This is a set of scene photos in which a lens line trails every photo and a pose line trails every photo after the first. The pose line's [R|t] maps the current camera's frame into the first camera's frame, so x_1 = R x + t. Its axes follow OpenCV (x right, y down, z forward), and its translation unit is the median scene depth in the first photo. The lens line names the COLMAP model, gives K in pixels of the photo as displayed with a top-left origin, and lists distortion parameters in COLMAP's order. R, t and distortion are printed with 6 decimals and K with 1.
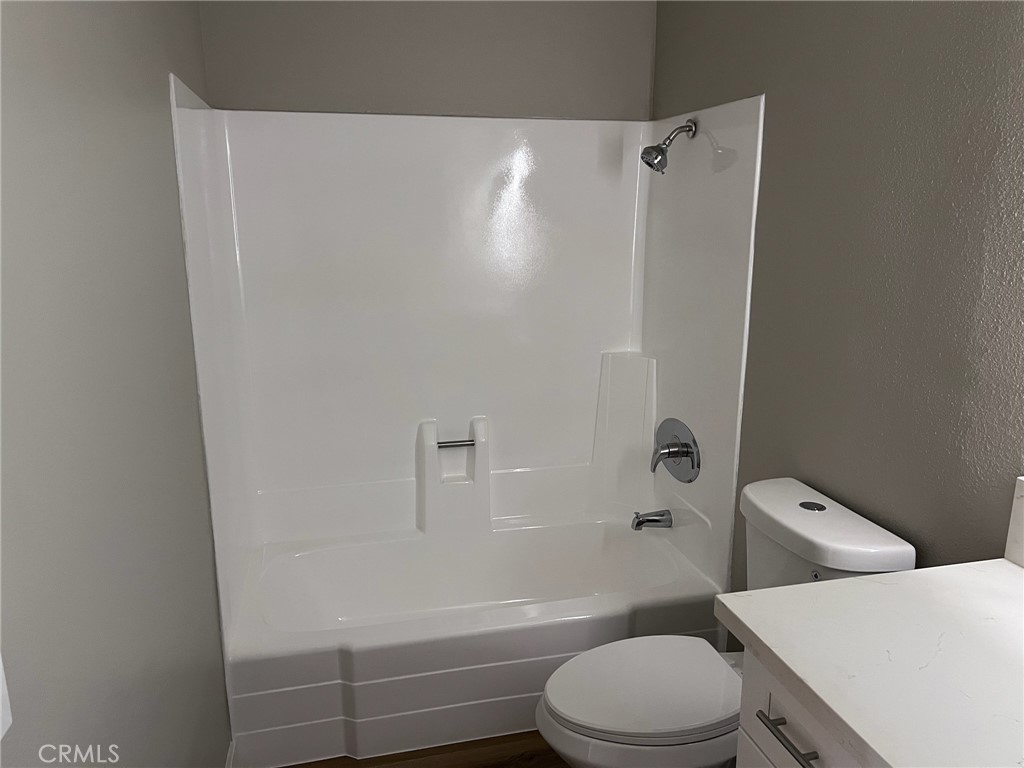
lens RADIAL K [[768.9, 0, 508.3], [0, 768.9, 384.6], [0, 0, 1]] dist [0.050809, -0.059130]
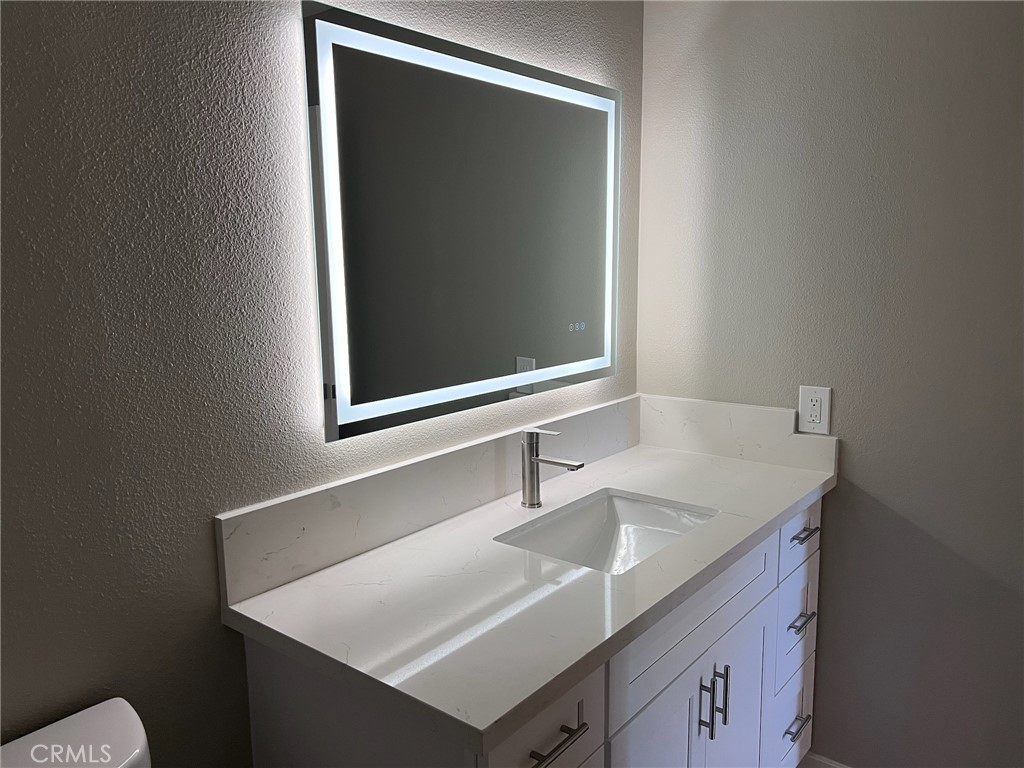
lens RADIAL K [[768.9, 0, 508.3], [0, 768.9, 384.6], [0, 0, 1]] dist [0.050809, -0.059130]
pose [[-0.589039, -0.124953, 0.798386, -0.140268], [0.194975, 0.936810, 0.290467, -0.119153], [-0.784231, 0.326762, -0.527455, 0.577906]]
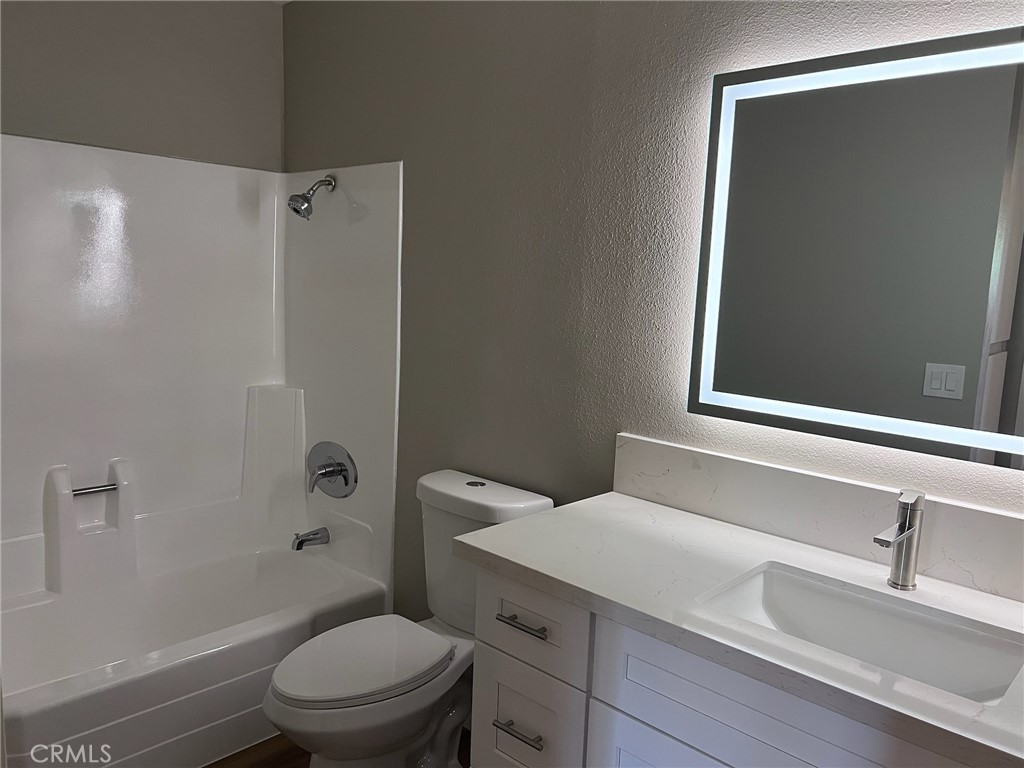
lens RADIAL K [[768.9, 0, 508.3], [0, 768.9, 384.6], [0, 0, 1]] dist [0.050809, -0.059130]
pose [[0.847483, -0.039878, 0.529323, -0.144041], [0.079500, 0.995463, -0.052289, 0.041909], [-0.524836, 0.086395, 0.846808, -0.070191]]
